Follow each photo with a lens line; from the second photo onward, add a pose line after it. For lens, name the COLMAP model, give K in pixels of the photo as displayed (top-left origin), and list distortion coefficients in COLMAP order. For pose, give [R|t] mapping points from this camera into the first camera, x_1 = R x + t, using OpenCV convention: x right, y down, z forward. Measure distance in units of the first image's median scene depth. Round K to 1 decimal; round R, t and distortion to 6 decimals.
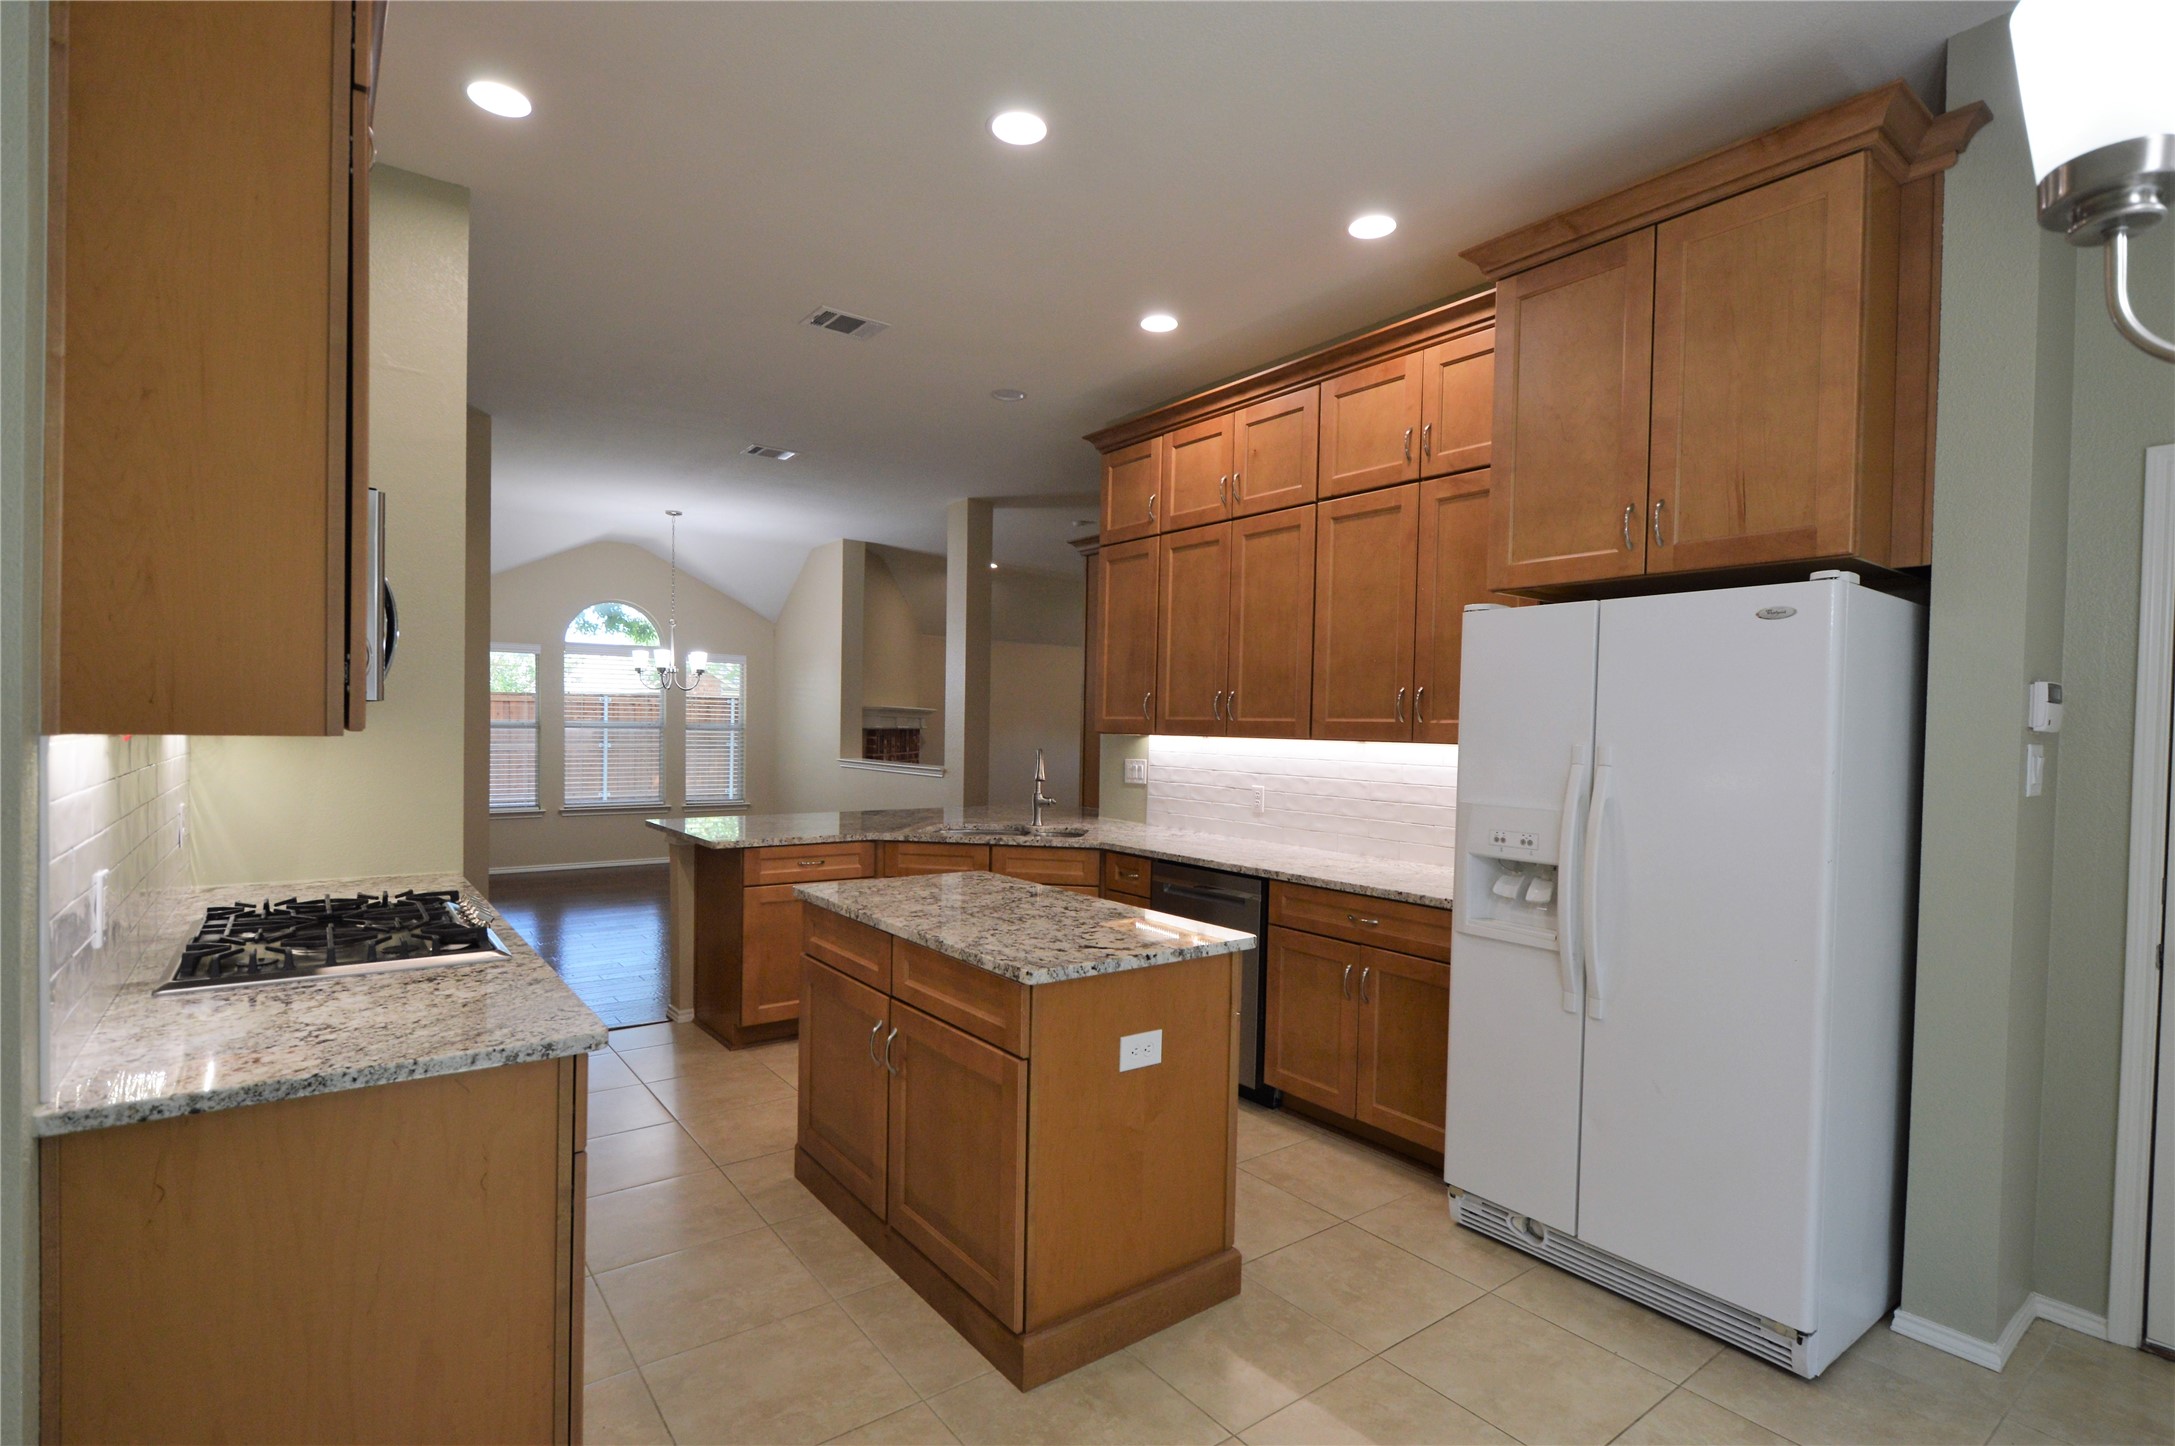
lens RADIAL K [[1012.3, 0, 1083.1], [0, 1012.3, 750.7], [0, 0, 1]] dist [0.005141, -0.007258]
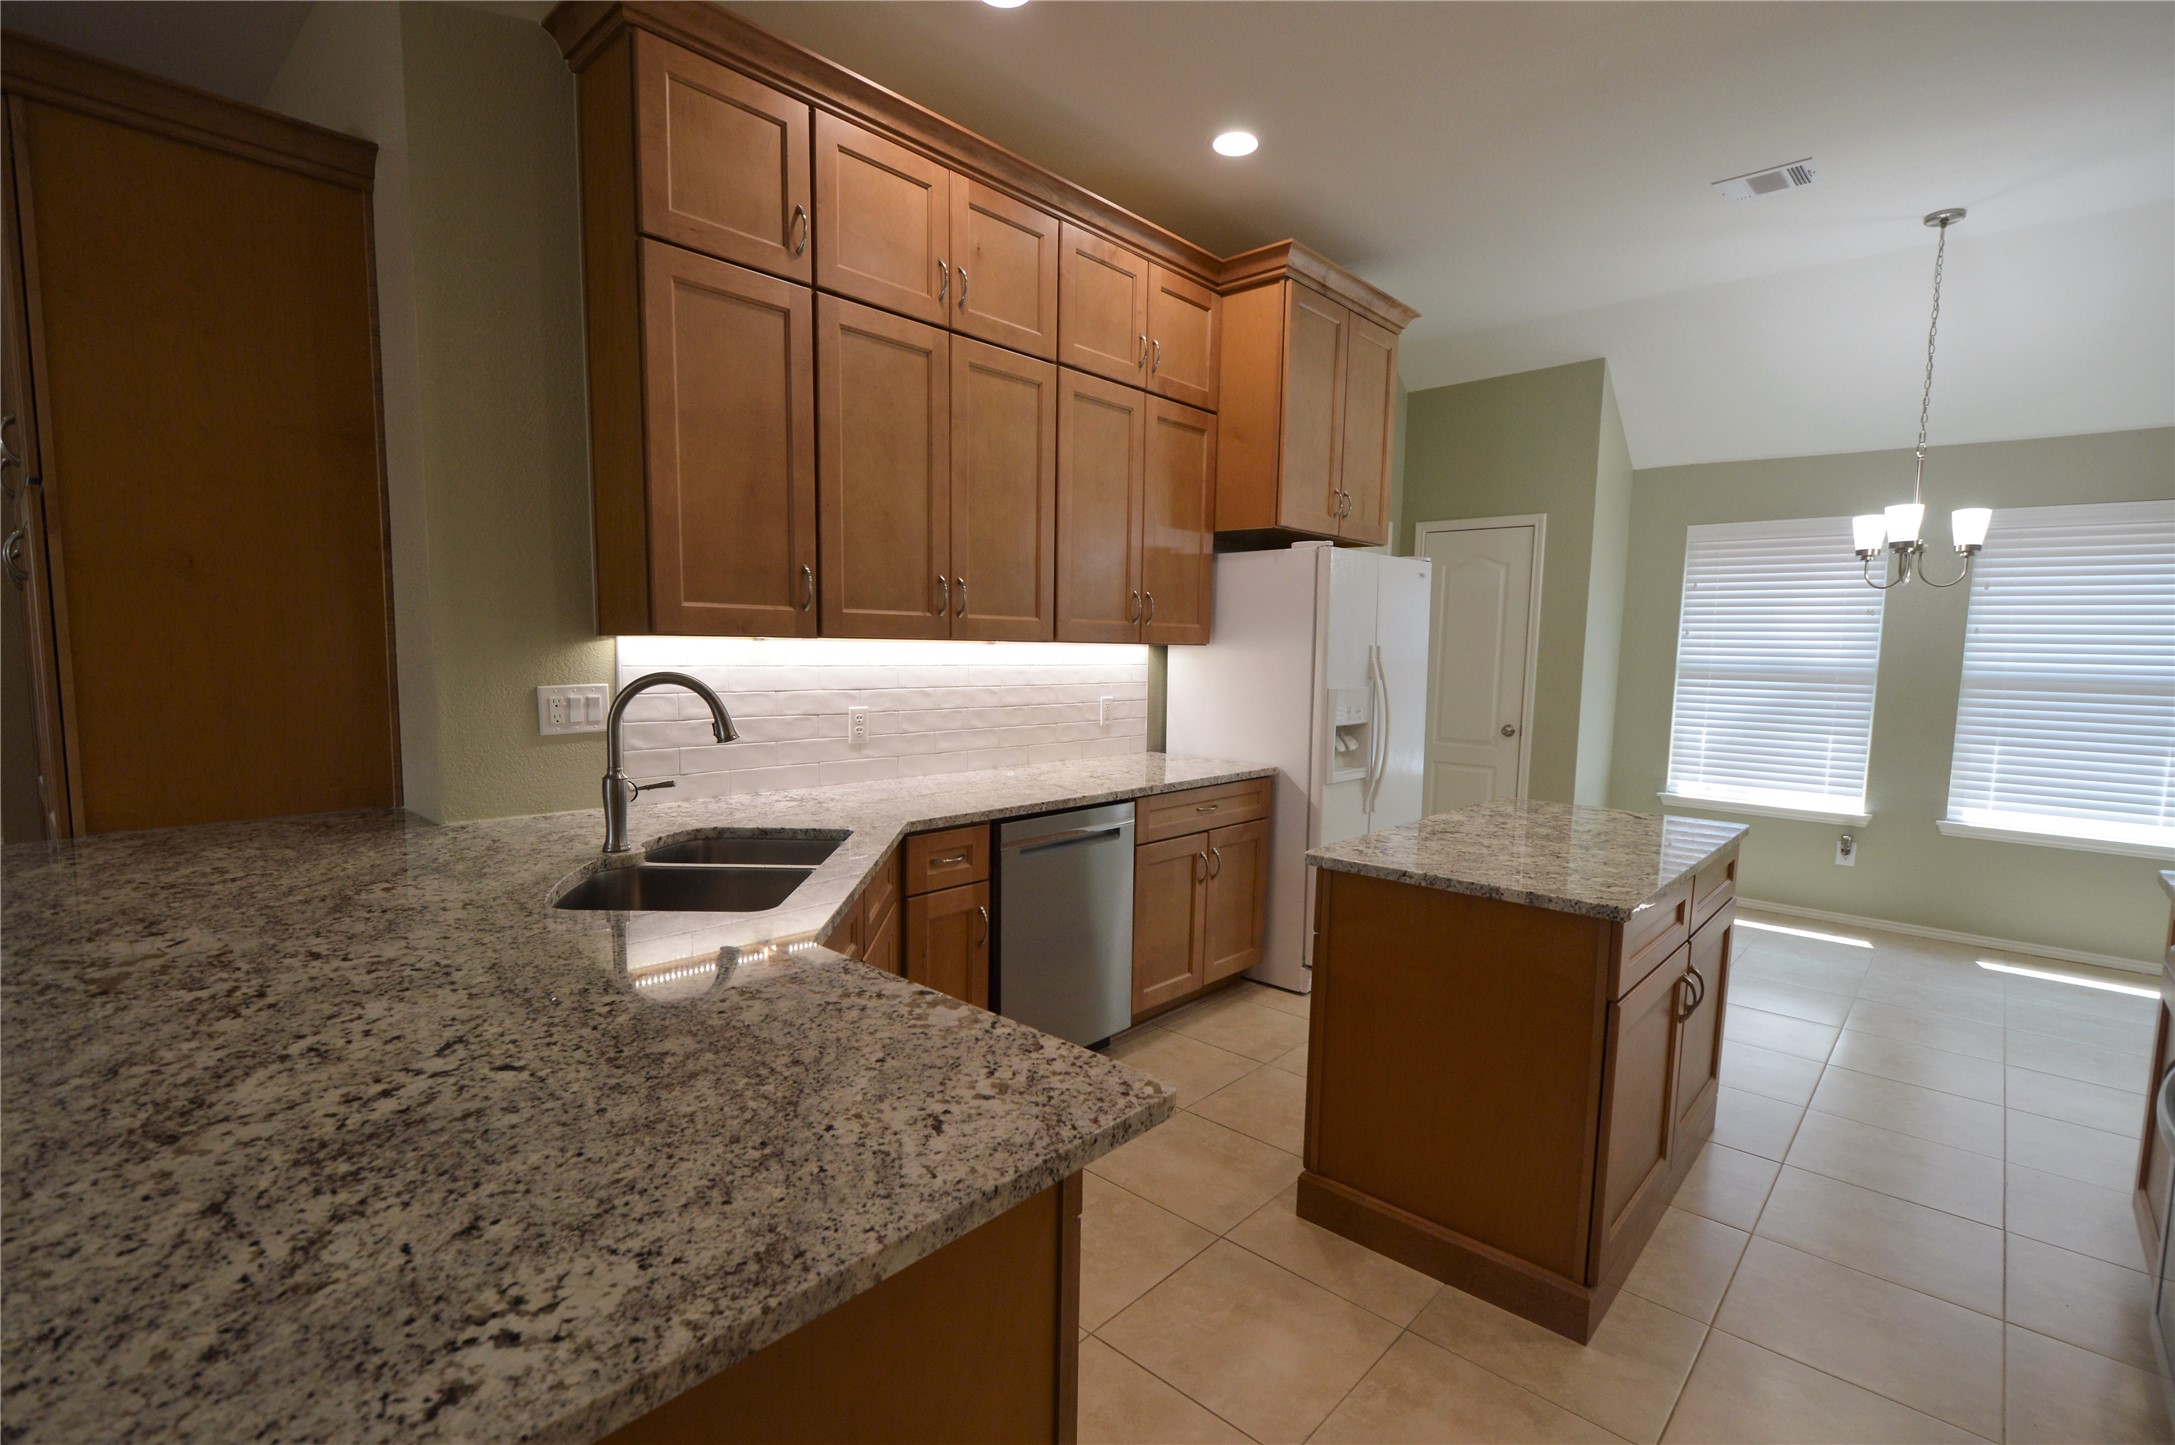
lens RADIAL K [[1000.6, 0, 1086.8], [0, 1000.6, 749.2], [0, 0, 1]] dist [0.005673, -0.008146]
pose [[-0.178621, -0.128204, 0.975530, -0.669661], [0.000216, 0.991470, 0.130338, -0.033649], [-0.983918, 0.023492, -0.177070, 1.180319]]
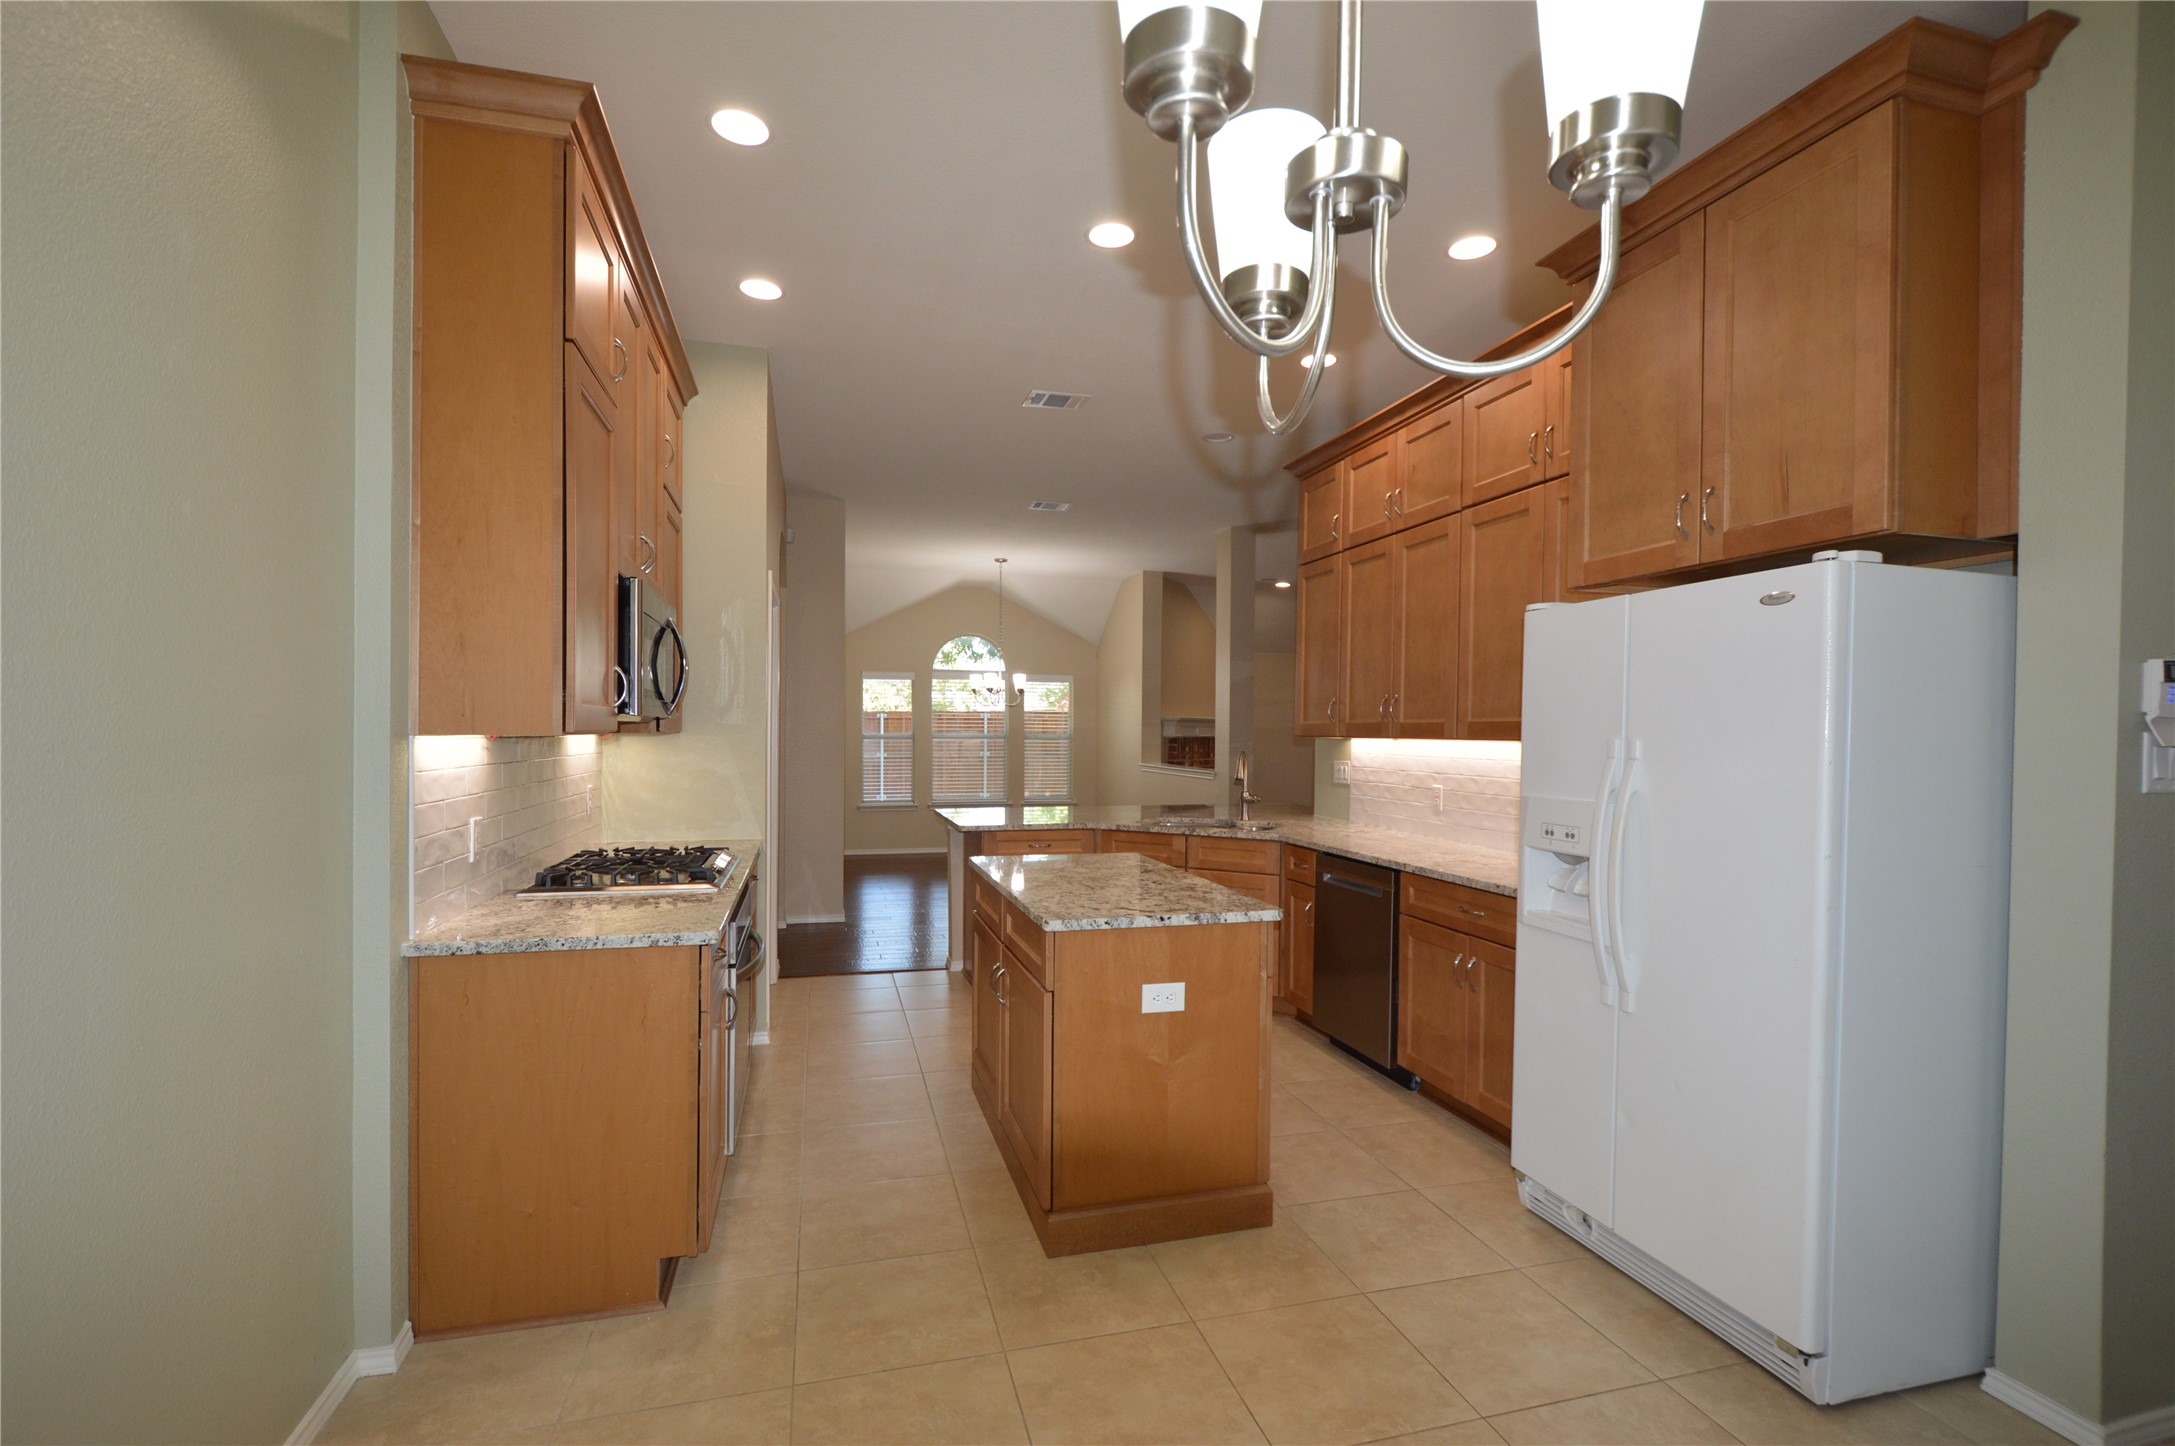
lens RADIAL K [[953.4, 0, 1089.8], [0, 953.4, 749.2], [0, 0, 1]] dist [-0.000522, -0.003684]
pose [[0.931308, -0.004753, -0.364201, 0.240468], [0.000564, 0.999932, -0.011607, 0.010573], [0.364232, 0.010604, 0.931248, -0.048045]]
